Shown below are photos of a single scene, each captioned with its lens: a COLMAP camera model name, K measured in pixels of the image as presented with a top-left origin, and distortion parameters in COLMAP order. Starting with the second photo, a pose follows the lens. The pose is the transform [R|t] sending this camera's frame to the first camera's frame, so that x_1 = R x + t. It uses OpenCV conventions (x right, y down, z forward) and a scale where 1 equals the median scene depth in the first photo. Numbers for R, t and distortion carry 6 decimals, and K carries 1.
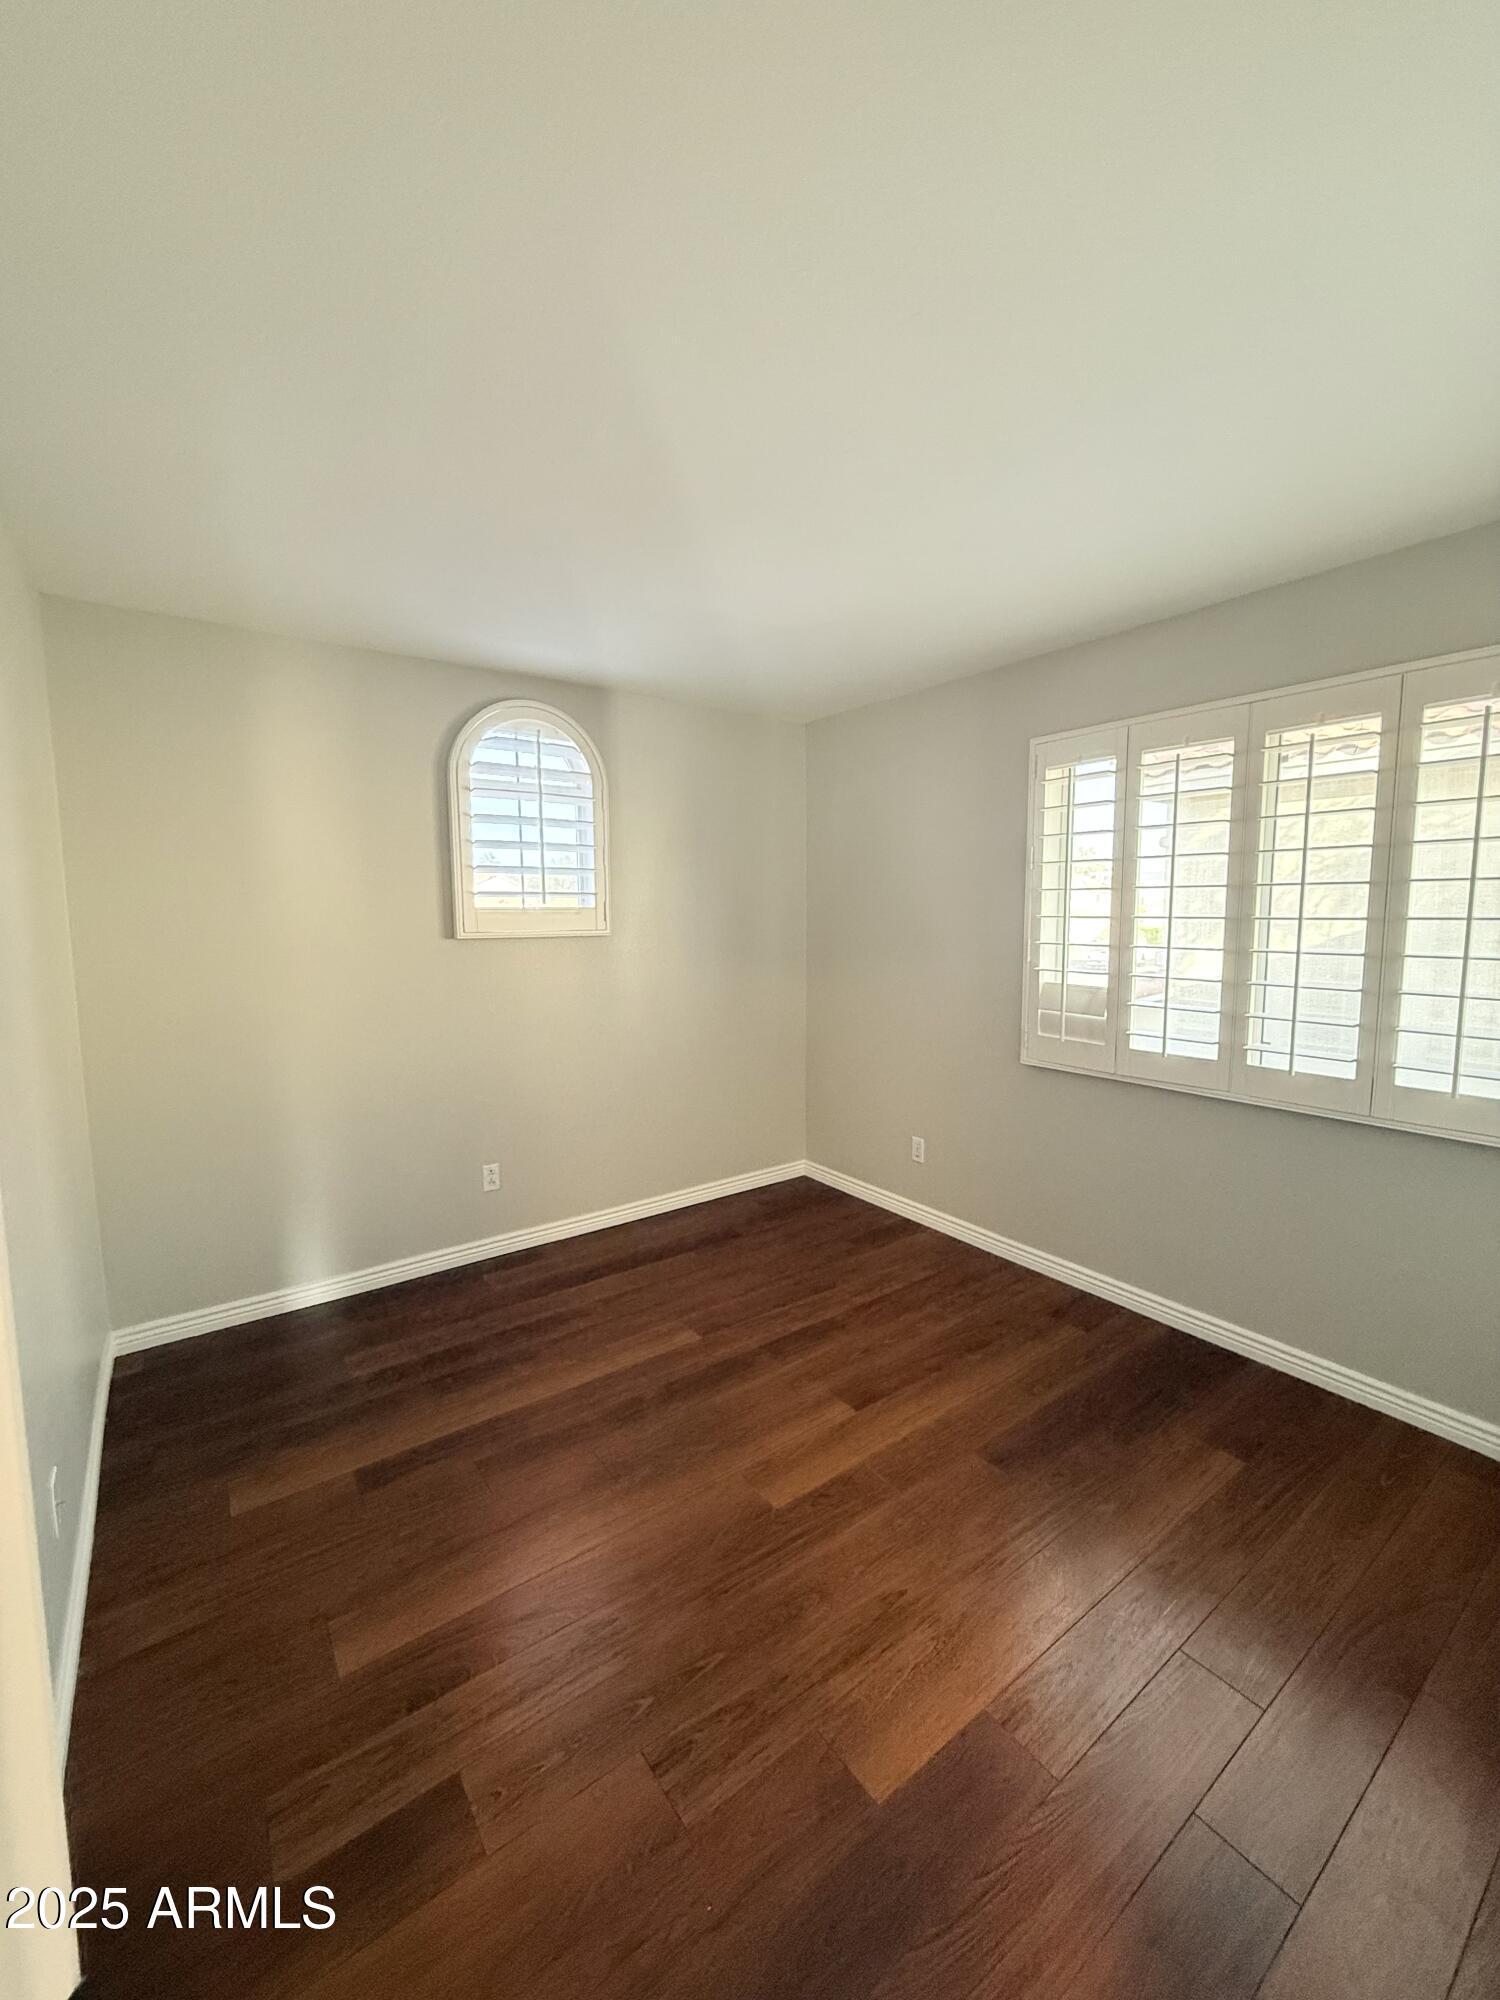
lens RADIAL K [[796.0, 0, 776.8], [0, 796.0, 998.4], [0, 0, 1]] dist [-0.001948, 0.001136]
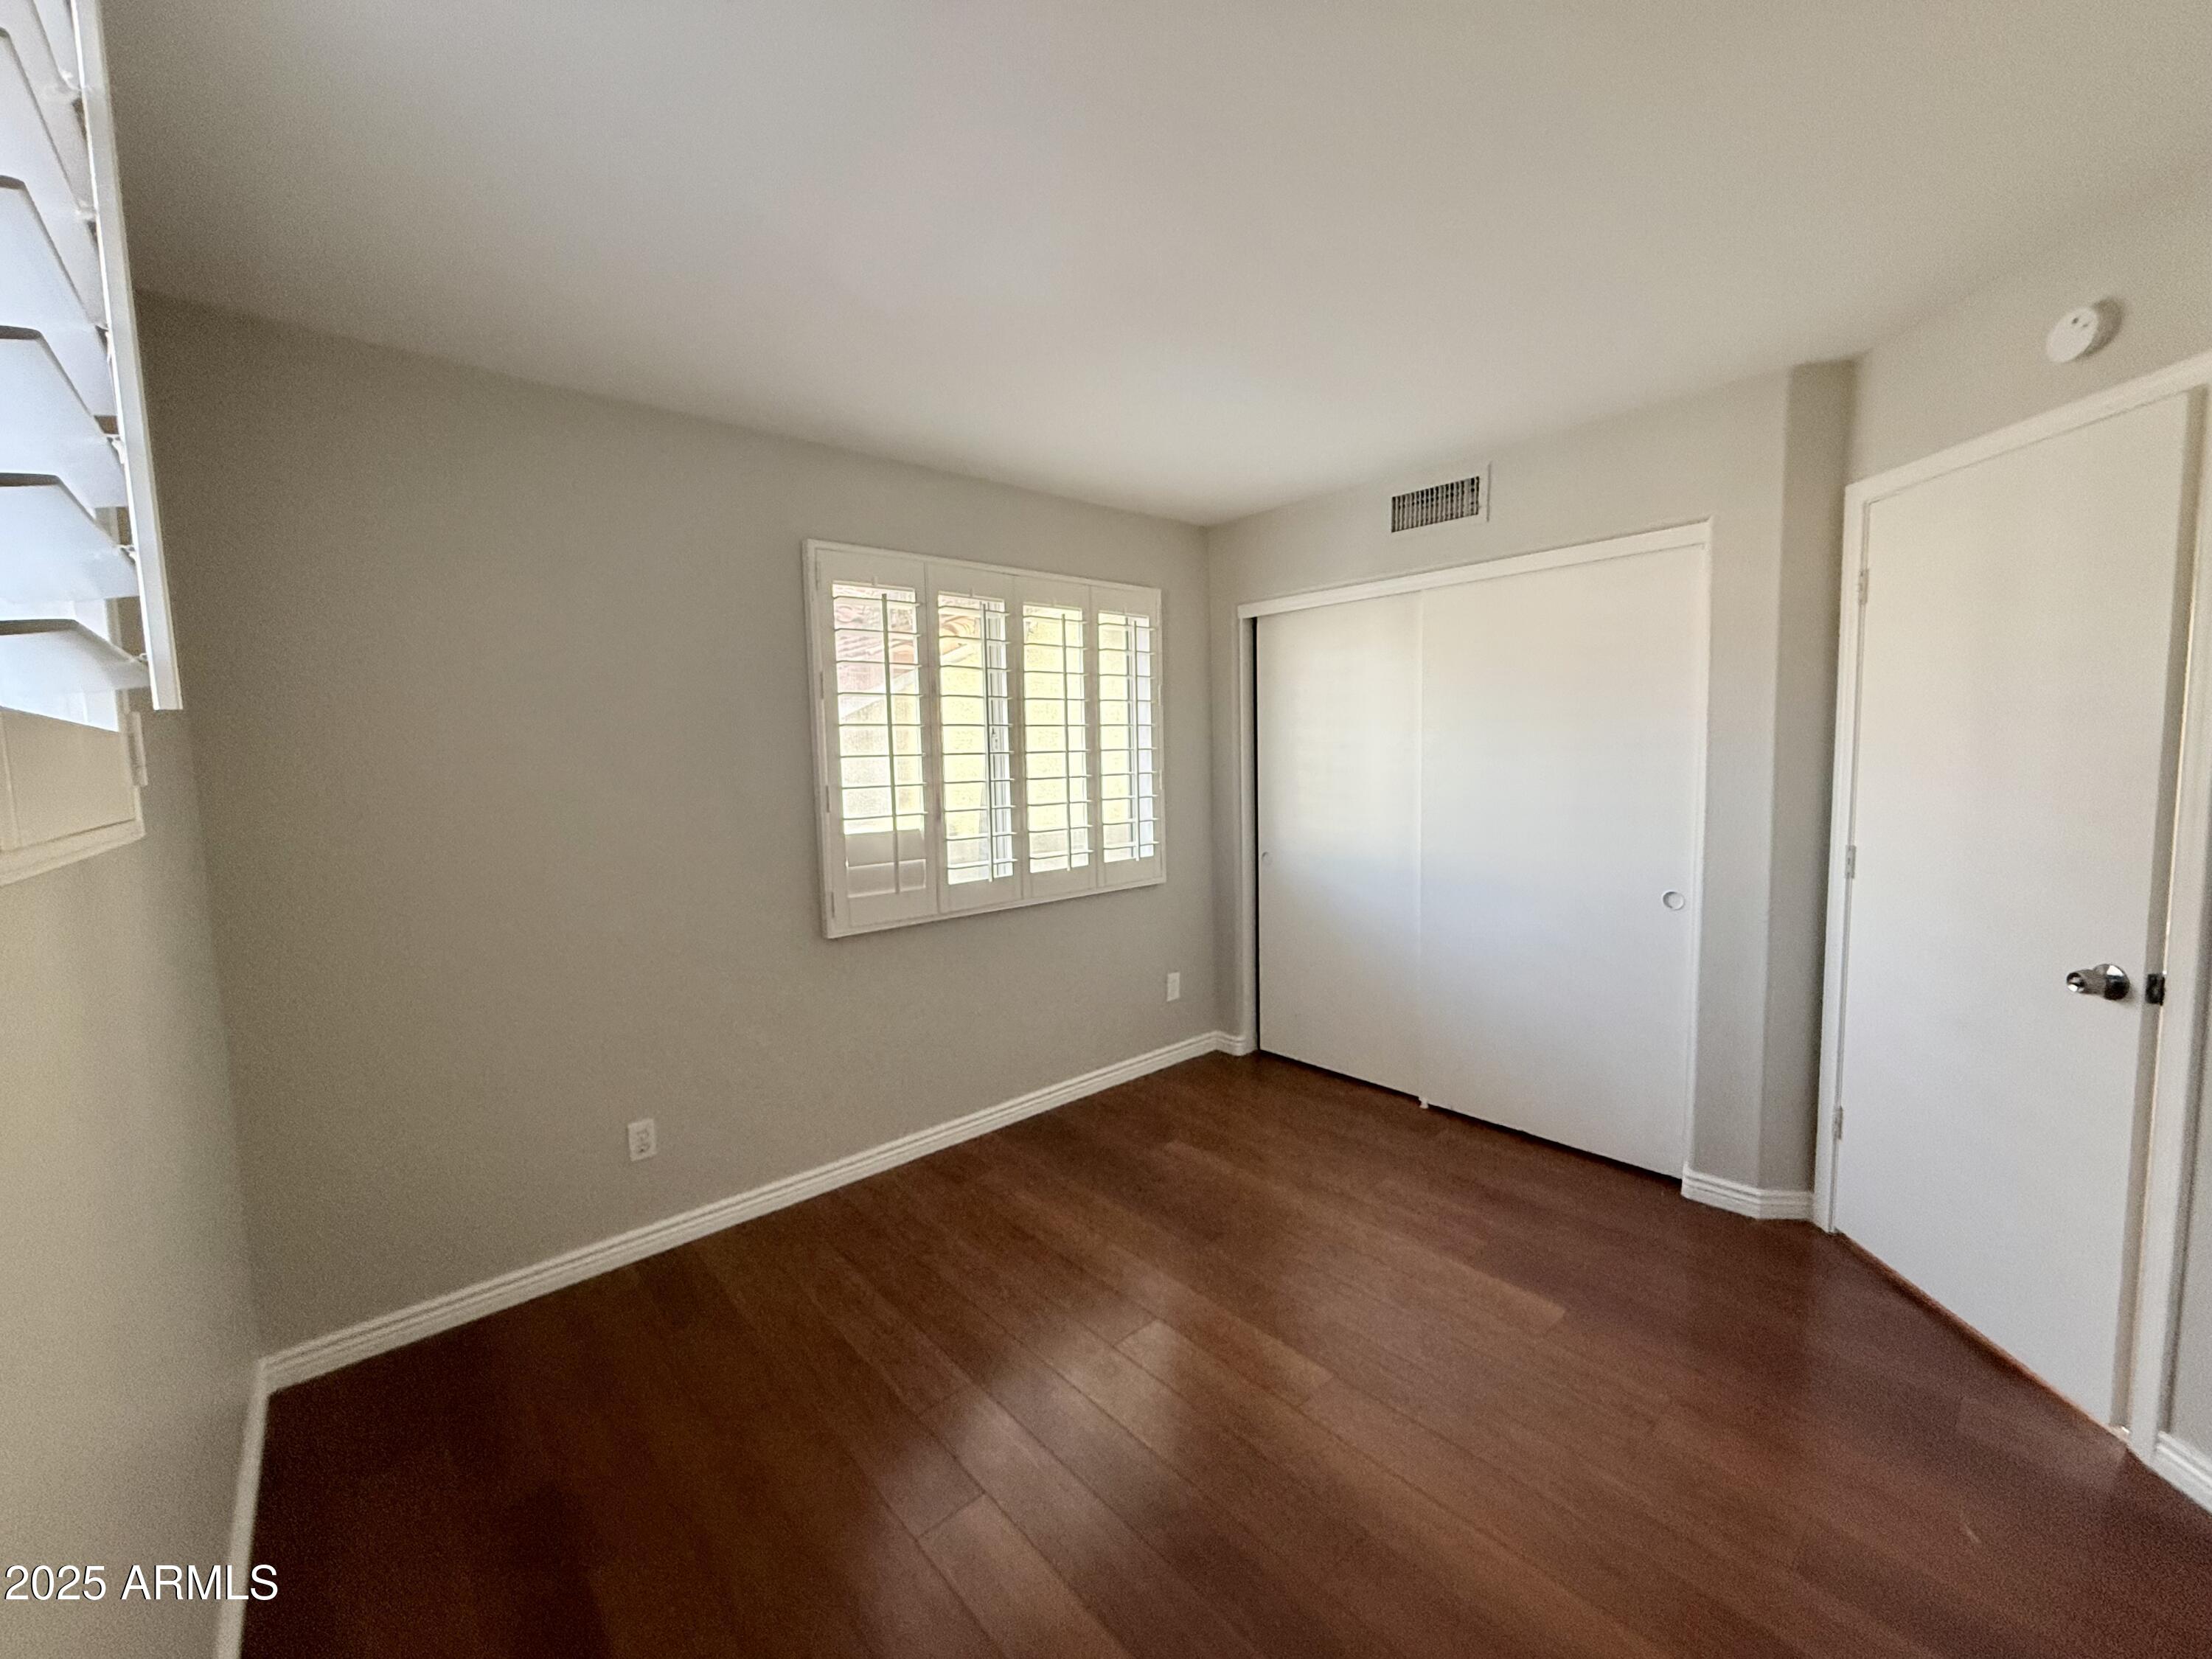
lens RADIAL K [[880.4, 0, 1096.4], [0, 880.4, 820.5], [0, 0, 1]] dist [-0.001948, 0.001136]
pose [[-0.076274, -0.079739, 0.993893, -0.674669], [0.126722, 0.987939, 0.088987, -0.092696], [-0.989001, 0.132735, -0.065249, 0.882200]]
